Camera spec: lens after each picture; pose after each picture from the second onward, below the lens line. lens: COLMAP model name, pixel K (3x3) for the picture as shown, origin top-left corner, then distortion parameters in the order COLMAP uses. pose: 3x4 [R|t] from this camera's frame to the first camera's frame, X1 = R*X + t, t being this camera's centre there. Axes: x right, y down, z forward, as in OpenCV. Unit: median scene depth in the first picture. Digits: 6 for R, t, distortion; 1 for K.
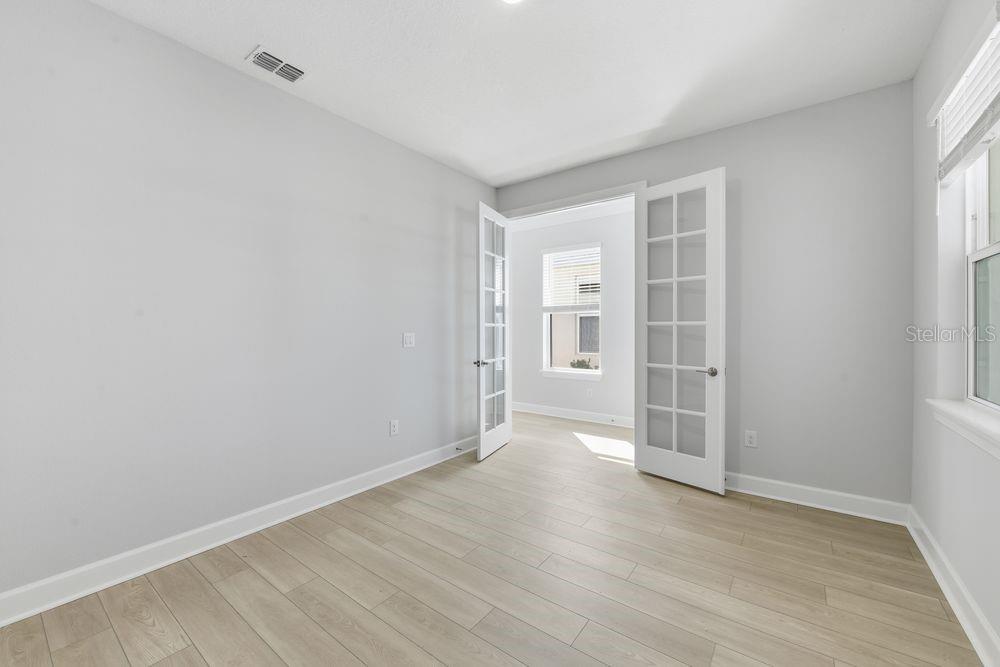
lens RADIAL K [[401.0, 0, 496.4], [0, 401.0, 332.2], [0, 0, 1]] dist [-0.005758, -0.001794]
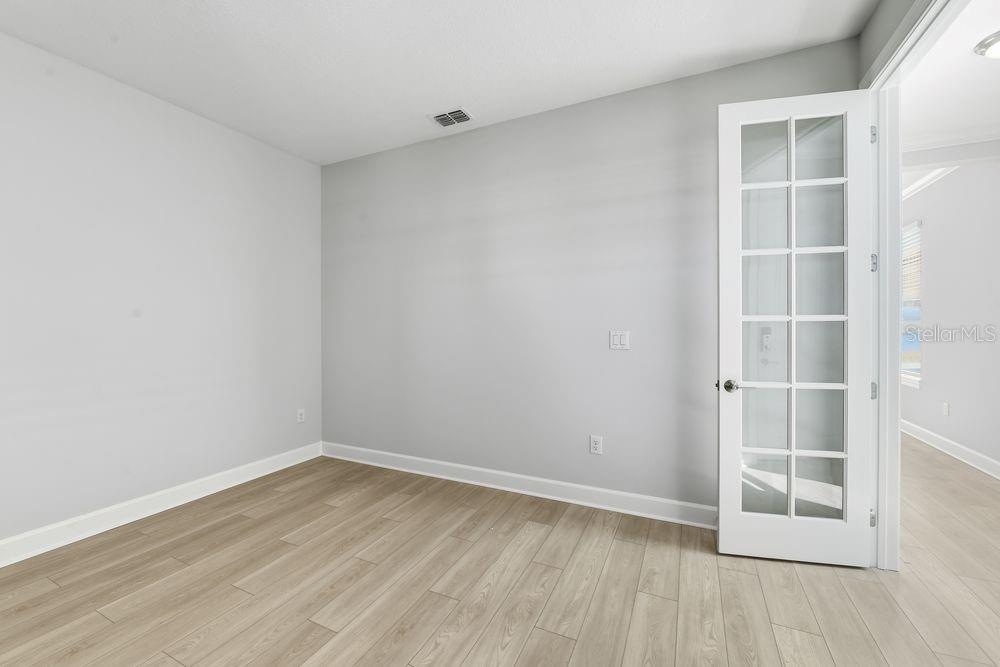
lens RADIAL K [[401.0, 0, 497.4], [0, 401.0, 327.6], [0, 0, 1]] dist [-0.005758, -0.001794]
pose [[0.194889, 0.006750, -0.980802, 0.565253], [-0.006804, 0.999962, 0.005530, -0.007937], [0.980802, 0.005596, 0.194927, 0.697763]]
